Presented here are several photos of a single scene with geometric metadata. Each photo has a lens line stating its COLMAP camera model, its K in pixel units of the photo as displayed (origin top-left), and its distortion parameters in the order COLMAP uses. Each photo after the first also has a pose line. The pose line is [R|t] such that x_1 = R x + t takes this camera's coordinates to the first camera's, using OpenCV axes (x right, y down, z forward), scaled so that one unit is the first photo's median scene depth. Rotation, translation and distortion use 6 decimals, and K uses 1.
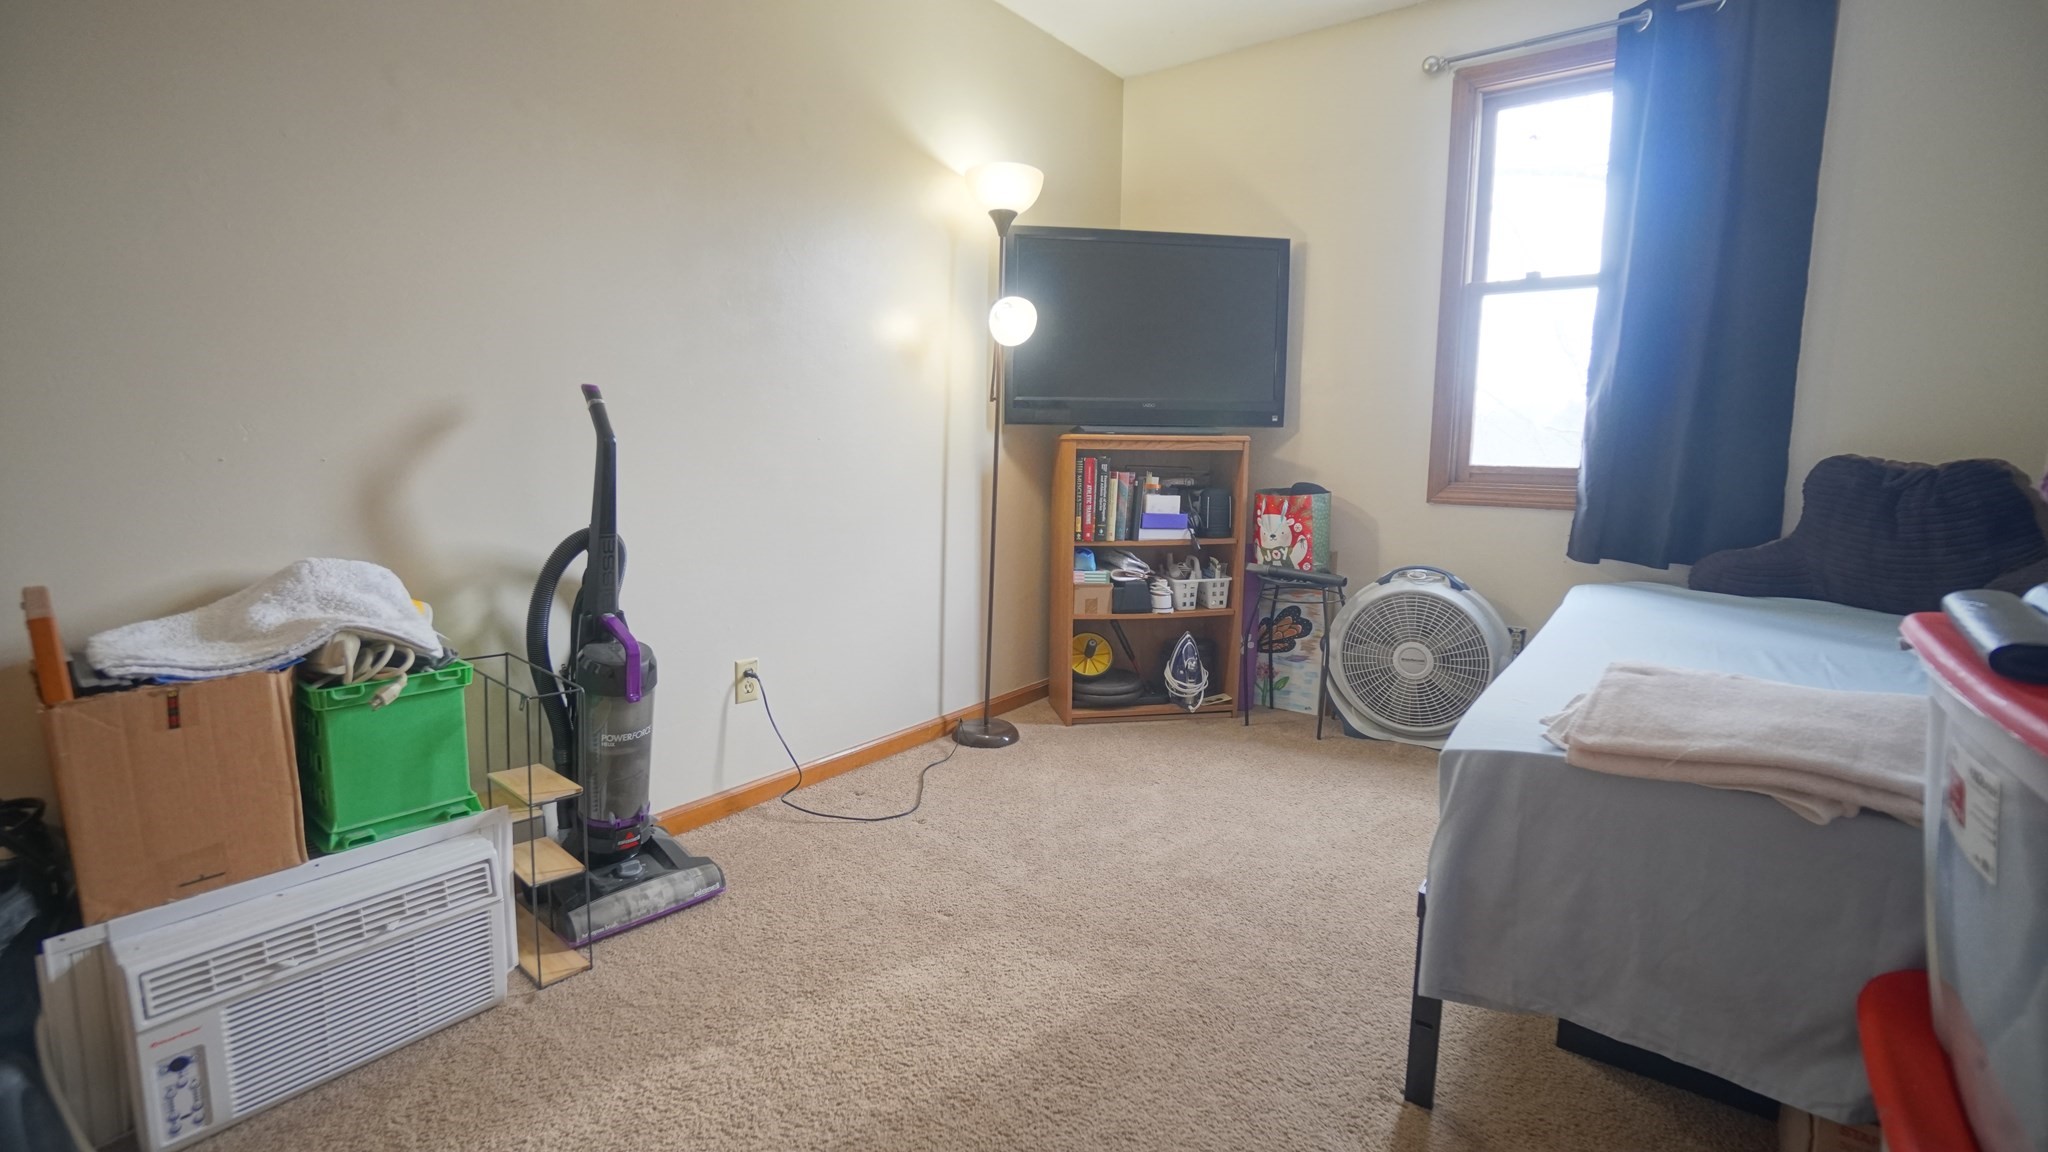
lens RADIAL K [[914.2, 0, 1020.2], [0, 914.2, 567.3], [0, 0, 1]] dist [-0.049969, 0.026253]
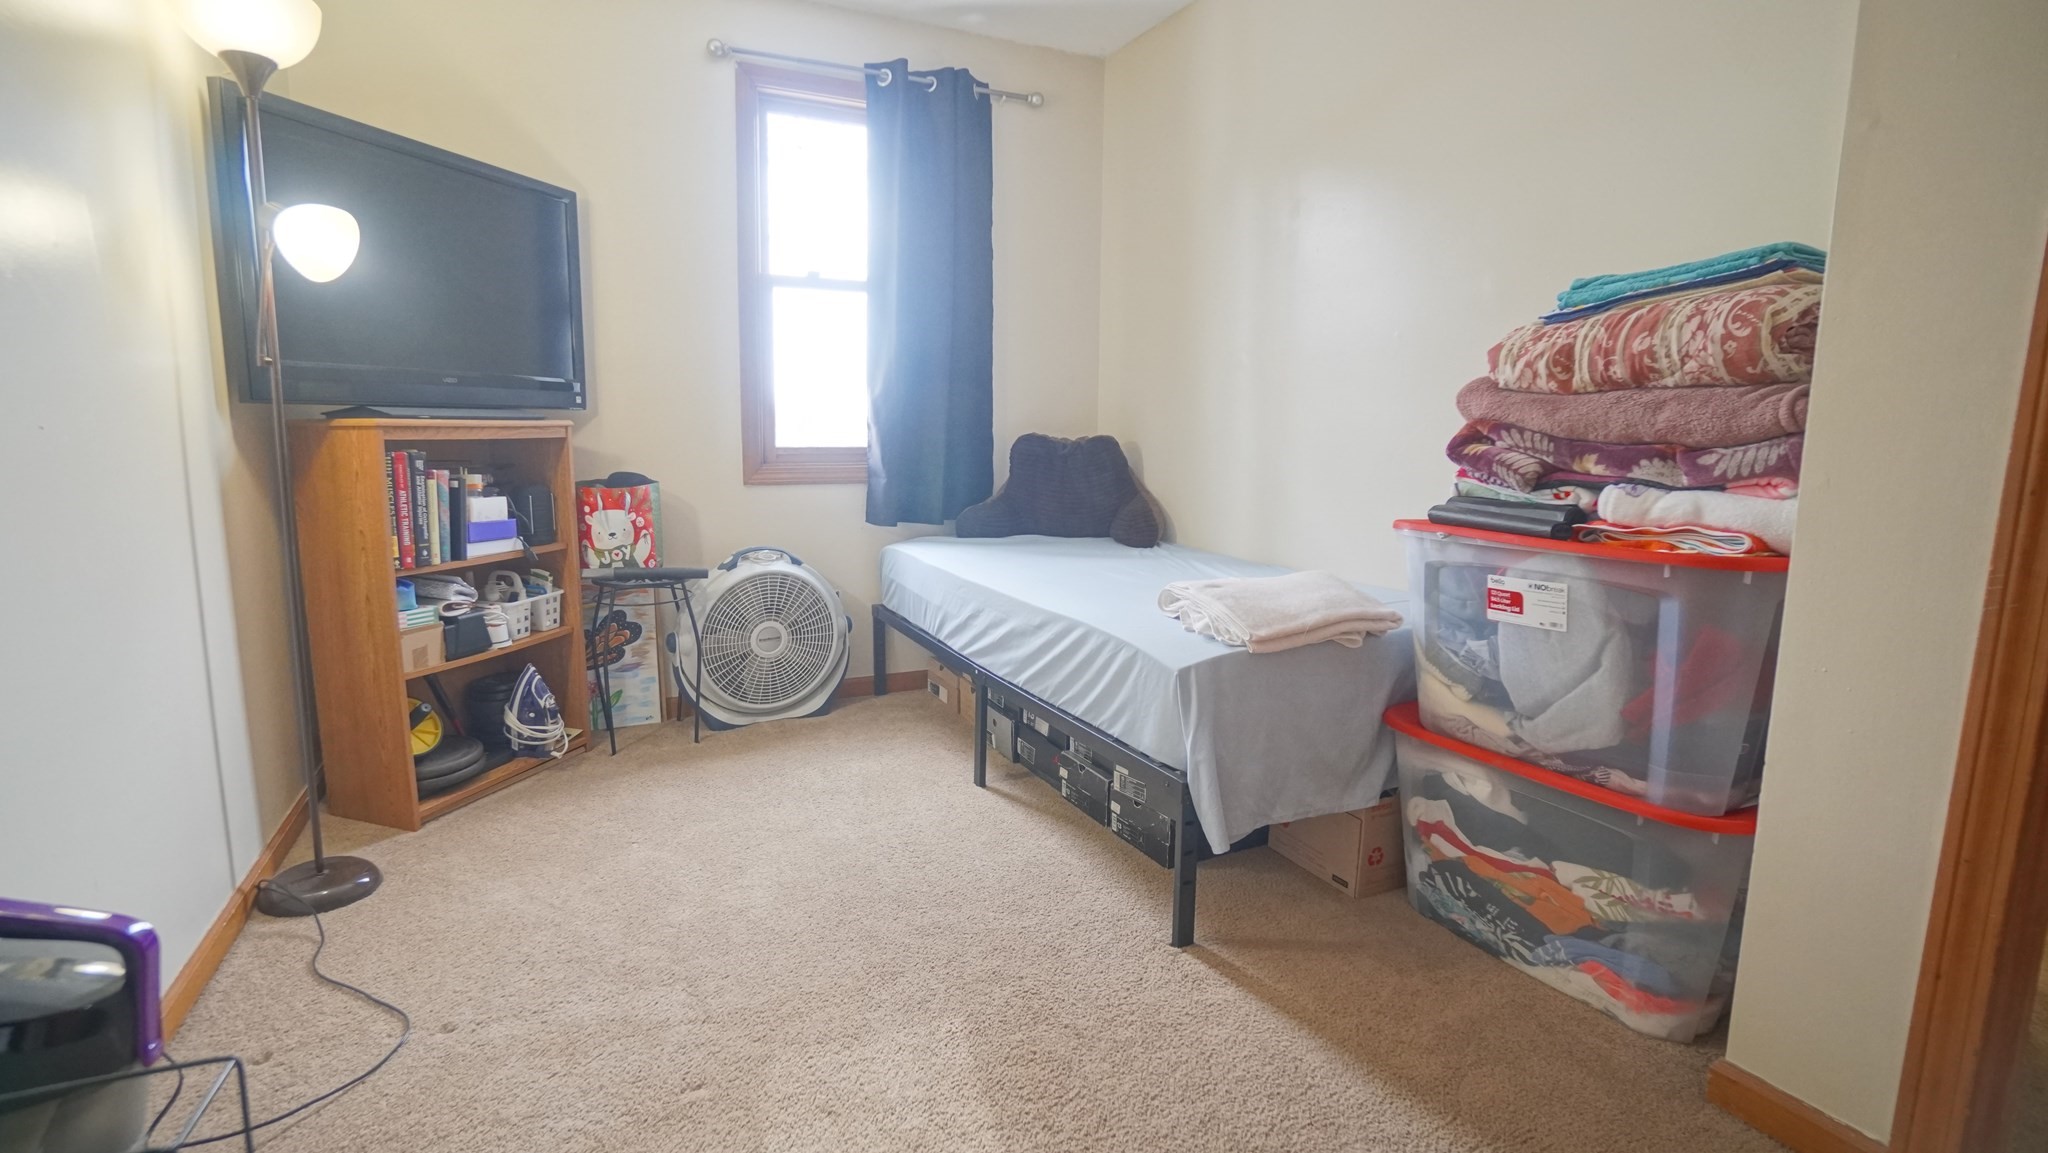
lens RADIAL K [[914.2, 0, 1020.2], [0, 914.2, 567.8], [0, 0, 1]] dist [-0.049969, 0.026253]
pose [[0.466599, -0.136779, 0.873829, -0.310979], [0.120616, 0.988580, 0.090335, -0.034486], [-0.876206, 0.063248, 0.477768, 0.242567]]
